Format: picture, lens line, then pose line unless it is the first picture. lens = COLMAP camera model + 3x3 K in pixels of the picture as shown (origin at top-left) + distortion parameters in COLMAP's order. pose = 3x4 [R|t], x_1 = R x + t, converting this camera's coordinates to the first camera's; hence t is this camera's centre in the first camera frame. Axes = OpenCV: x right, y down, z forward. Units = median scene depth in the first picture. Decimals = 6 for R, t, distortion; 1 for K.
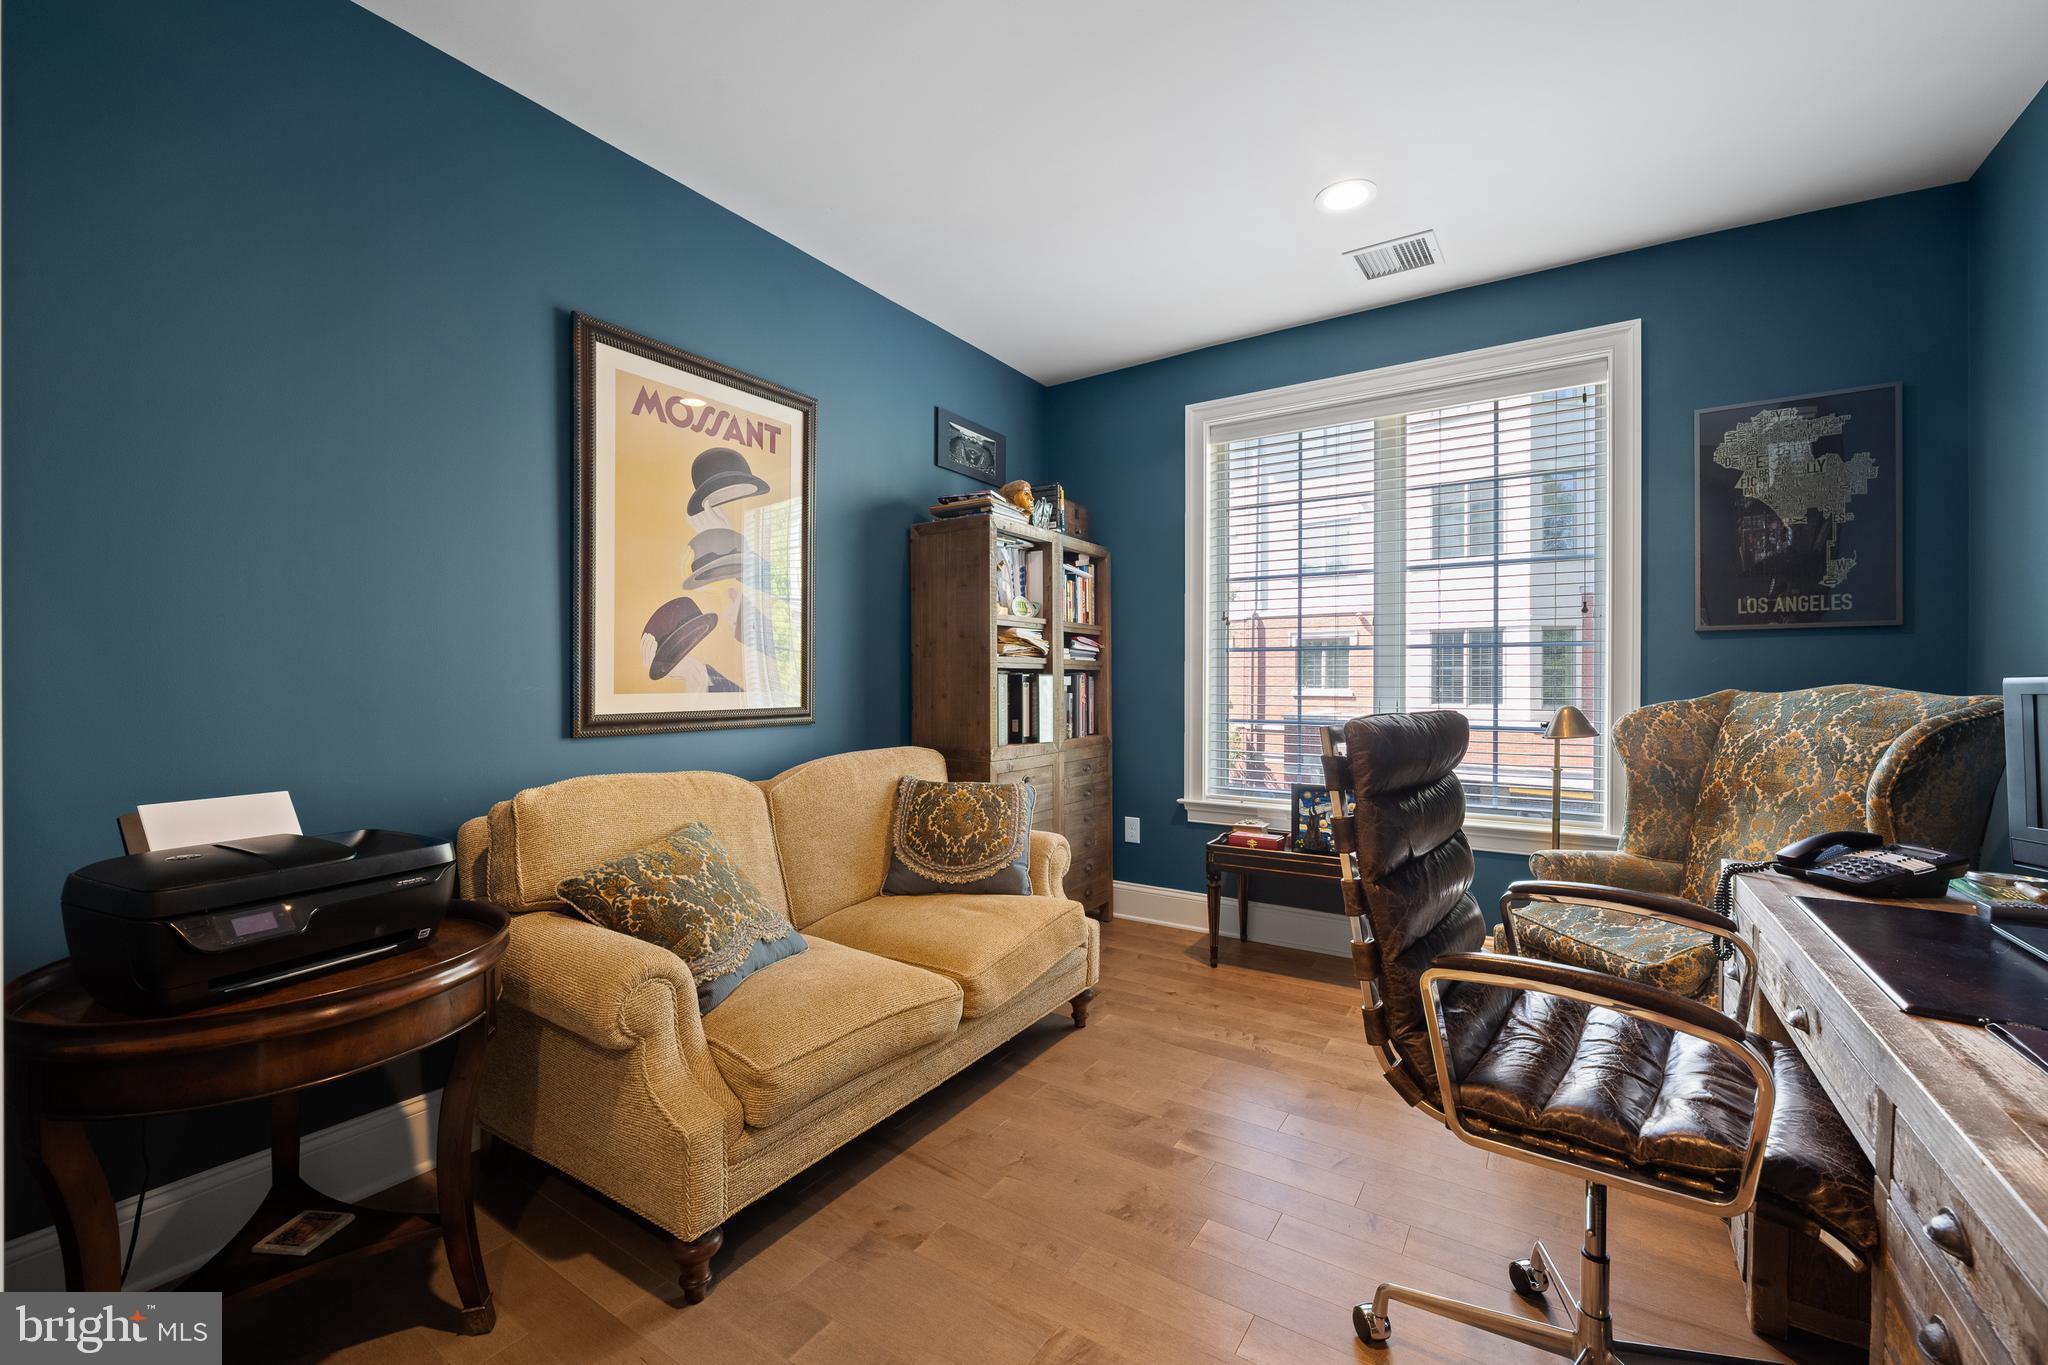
lens RADIAL K [[822.4, 0, 1028.1], [0, 822.4, 683.6], [0, 0, 1]] dist [-0.007572, 0.001075]
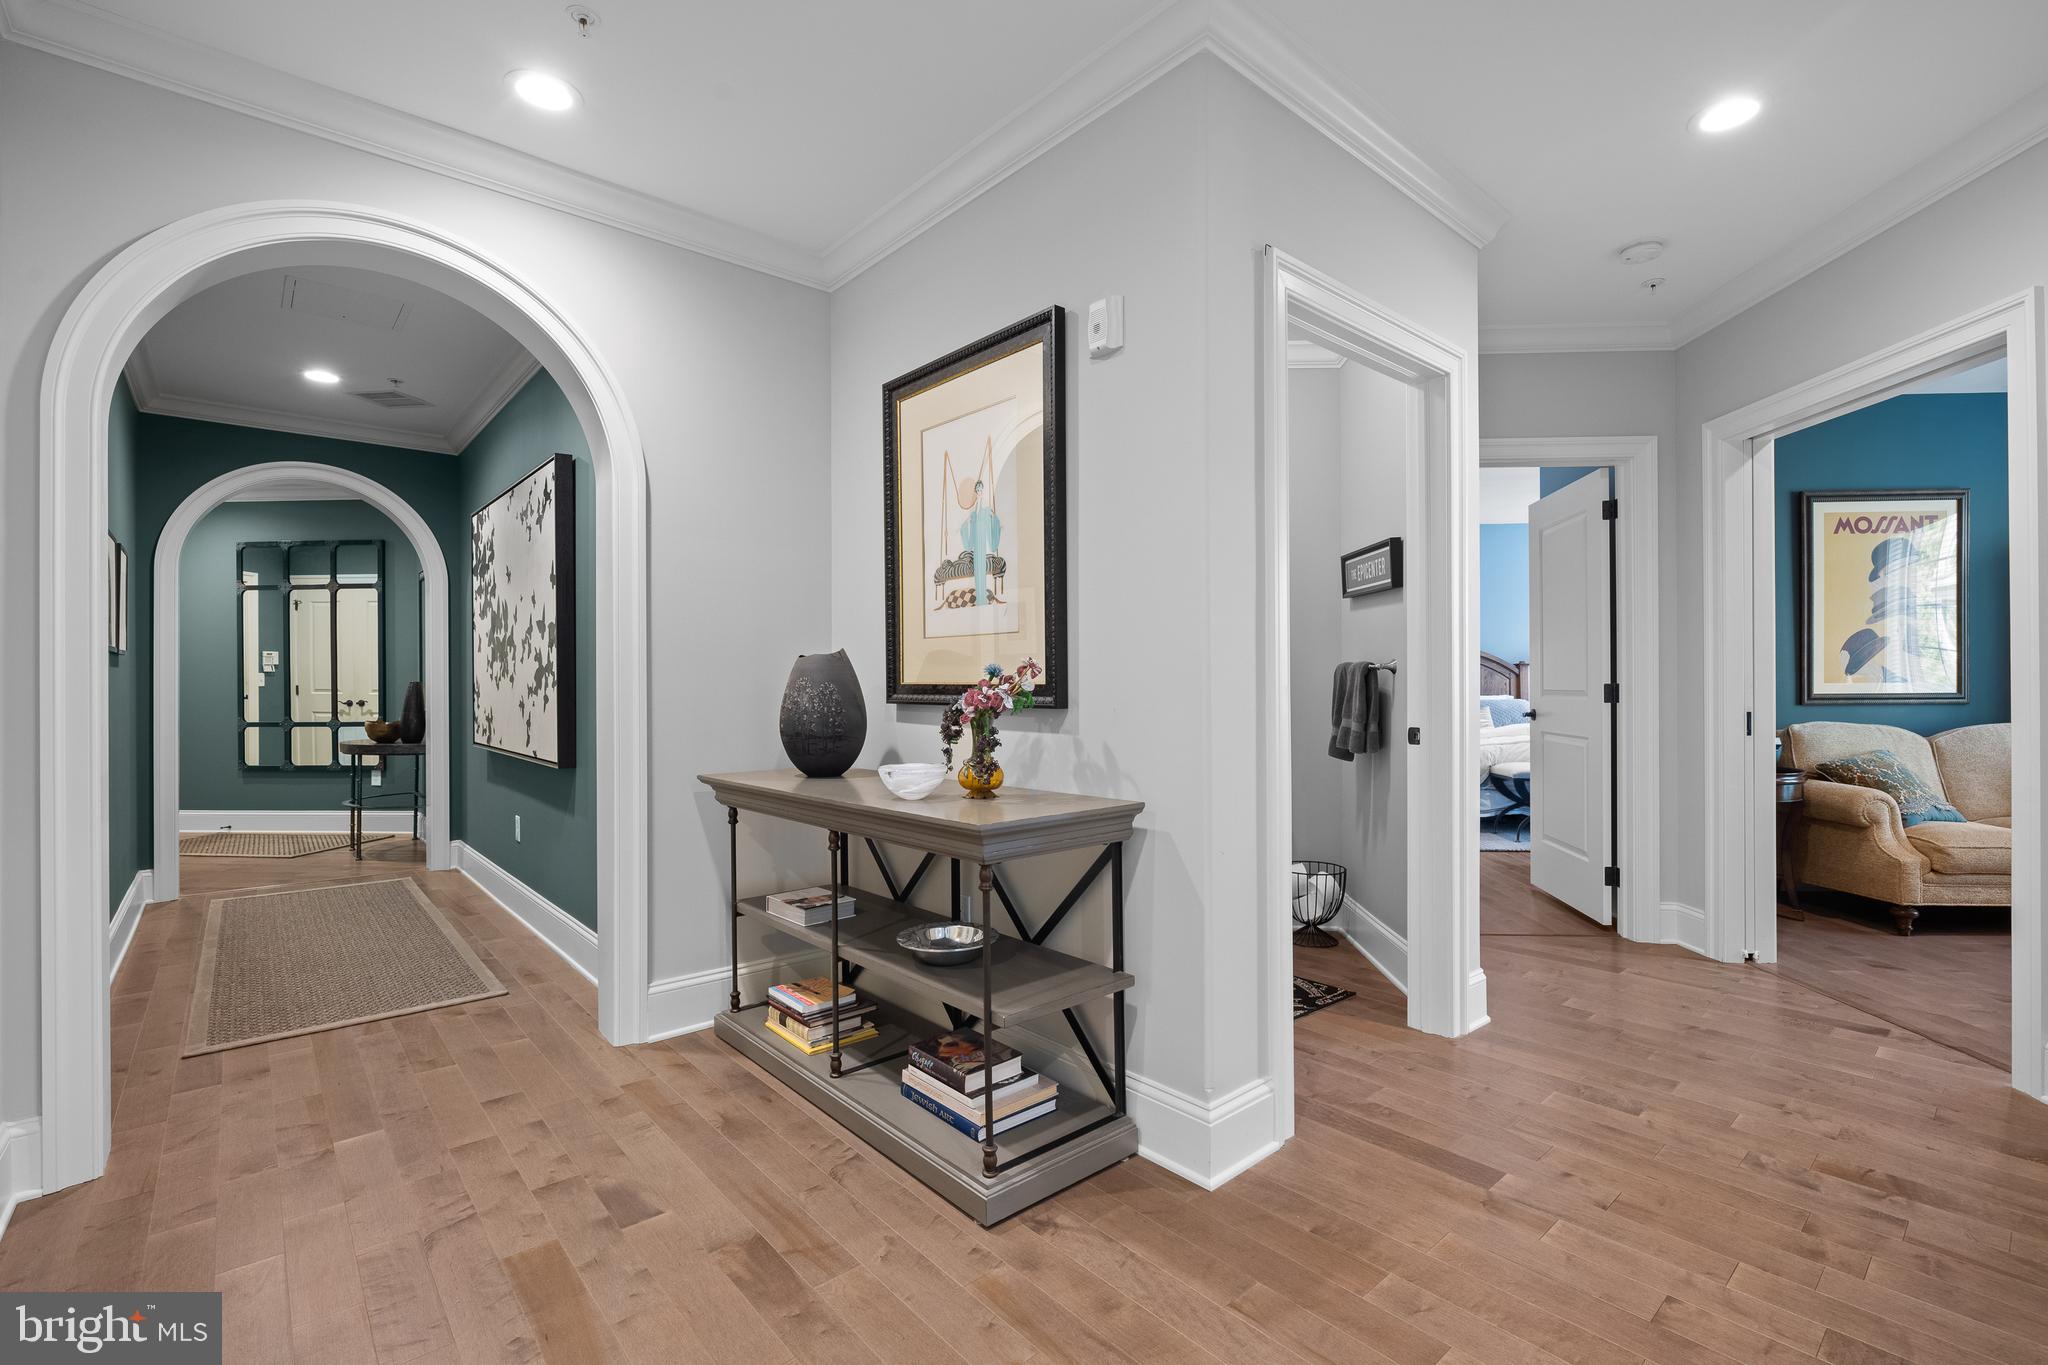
lens RADIAL K [[916.1, 0, 1017.3], [0, 916.1, 674.7], [0, 0, 1]] dist [-0.000847, 0.000065]
pose [[0.497252, -0.004416, -0.867595, 0.401856], [0.001241, 0.999990, -0.004379, 0.000843], [0.867605, 0.001101, 0.497252, -1.650108]]
